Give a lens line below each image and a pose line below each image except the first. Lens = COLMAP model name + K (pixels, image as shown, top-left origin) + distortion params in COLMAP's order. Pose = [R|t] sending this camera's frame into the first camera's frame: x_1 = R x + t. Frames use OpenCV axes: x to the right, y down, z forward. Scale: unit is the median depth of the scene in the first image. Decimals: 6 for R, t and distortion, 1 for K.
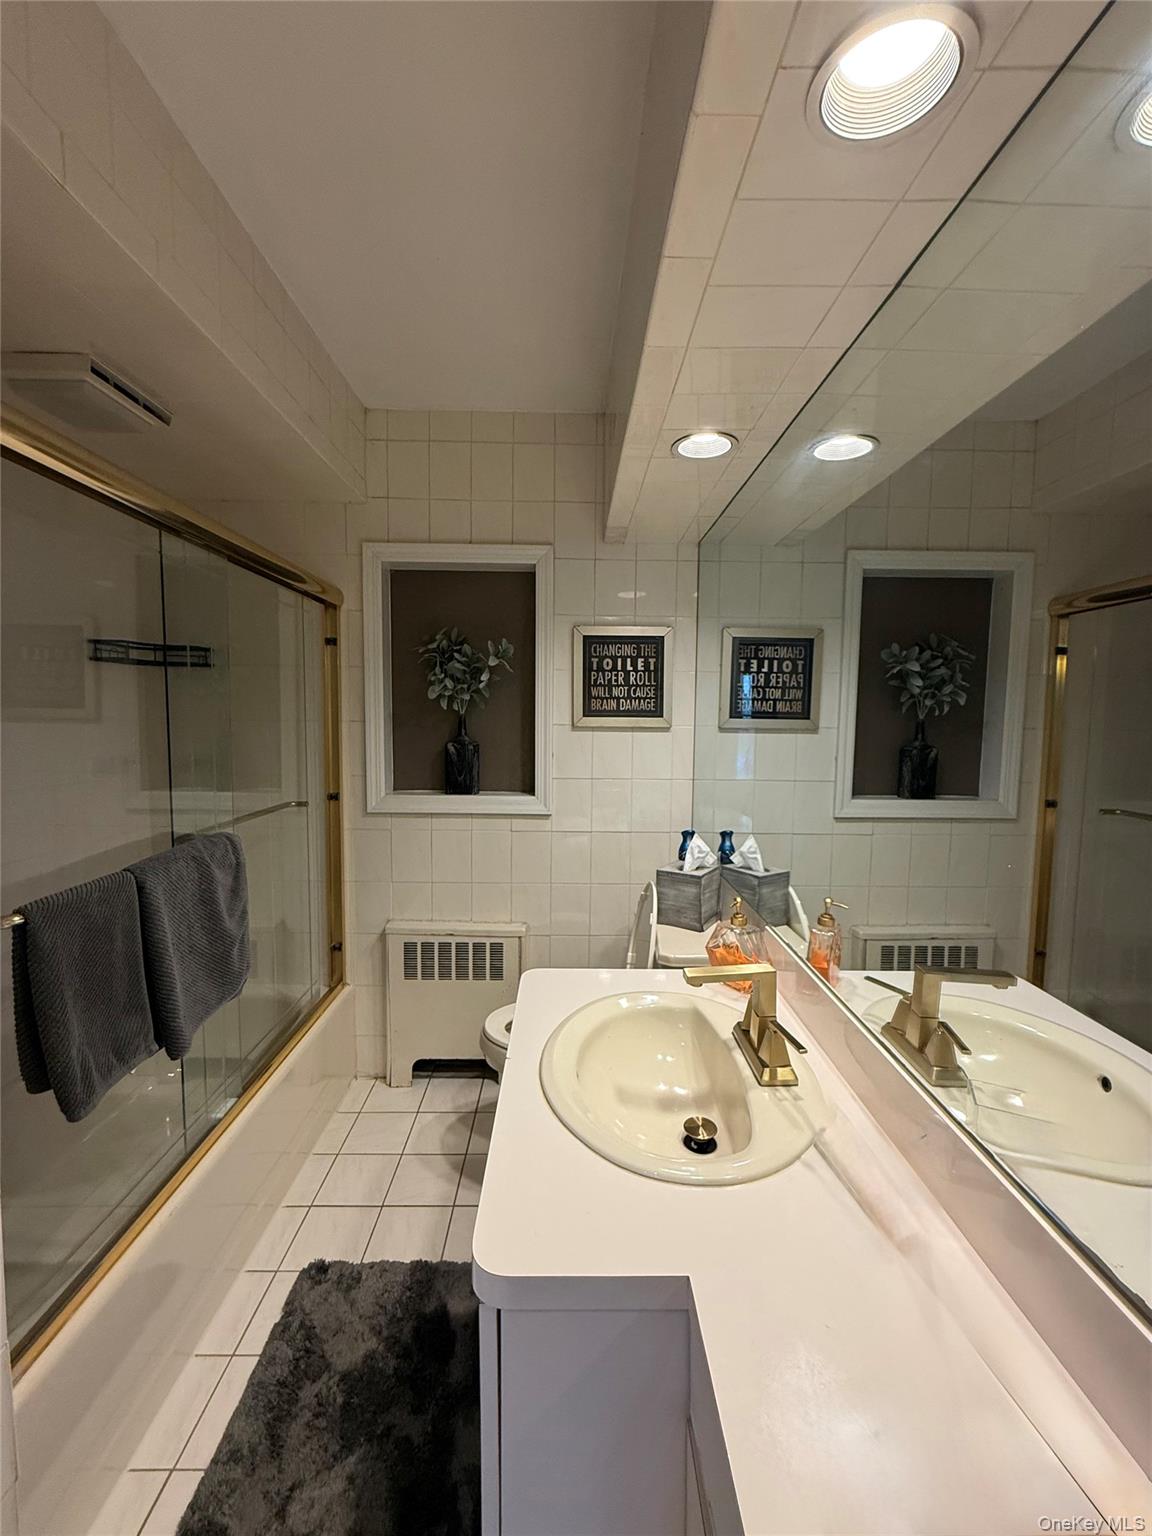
lens RADIAL K [[613.7, 0, 573.6], [0, 613.7, 764.7], [0, 0, 1]] dist [-0.002155, 0.000089]
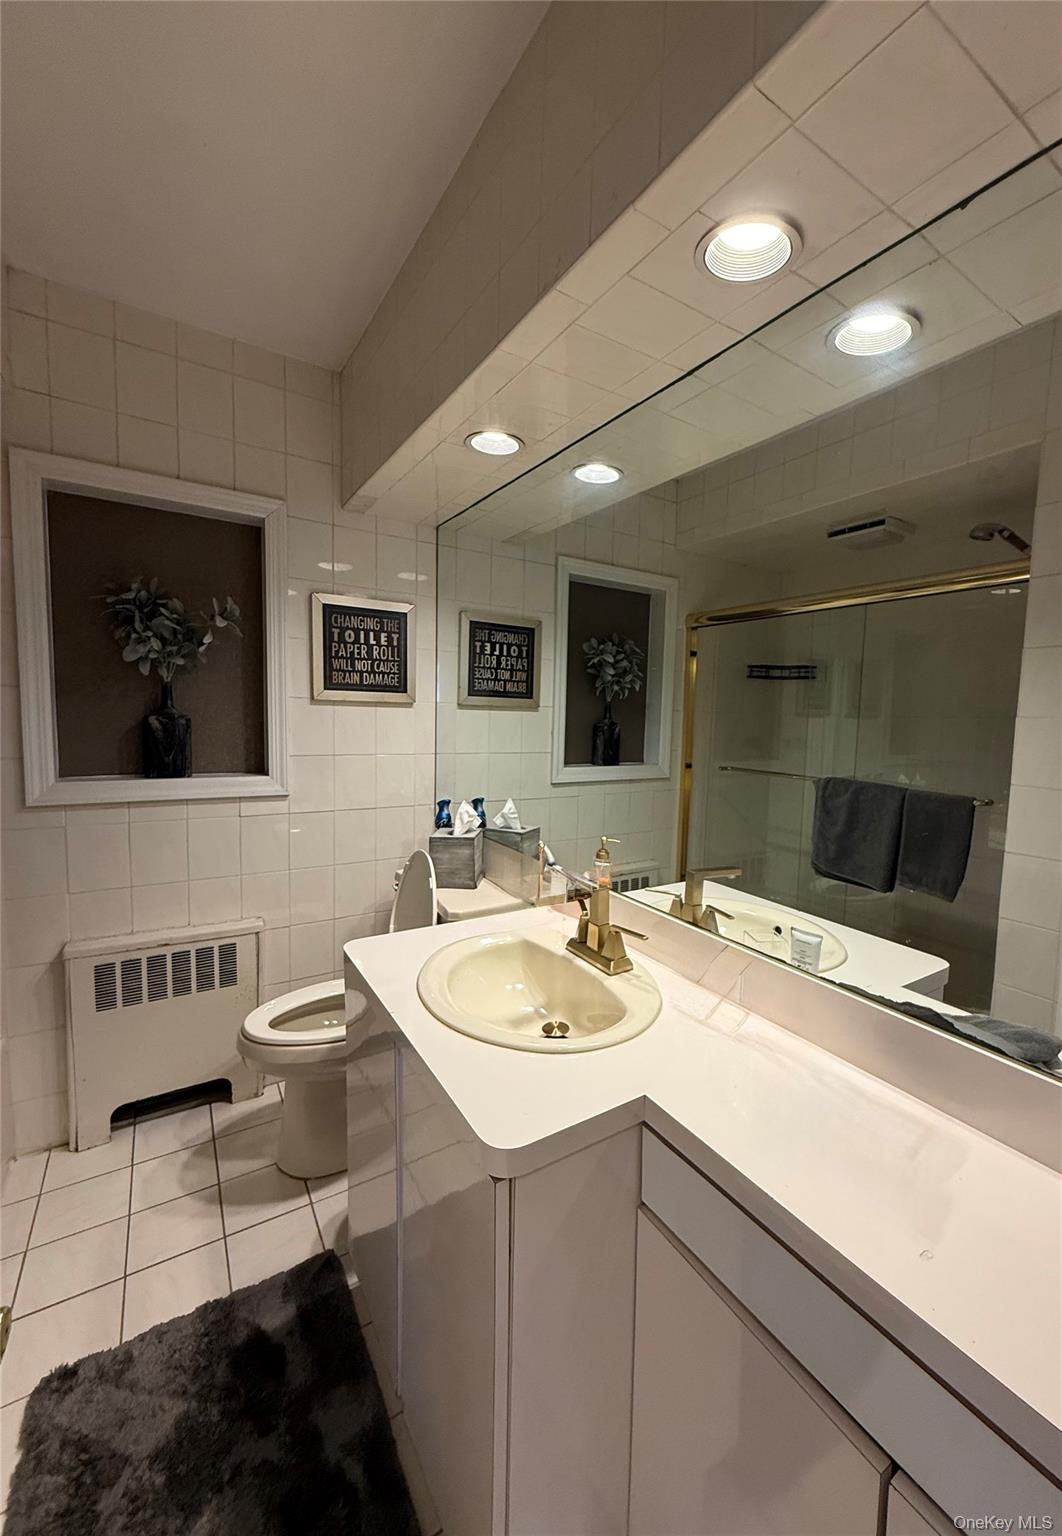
lens RADIAL K [[616.5, 0, 574.8], [0, 616.5, 765.8], [0, 0, 1]] dist [-0.004704, 0.001144]
pose [[0.834189, -0.032446, 0.550523, -0.191382], [0.022476, 0.999439, 0.024846, 0.024388], [-0.551020, -0.008353, 0.834450, -0.008257]]
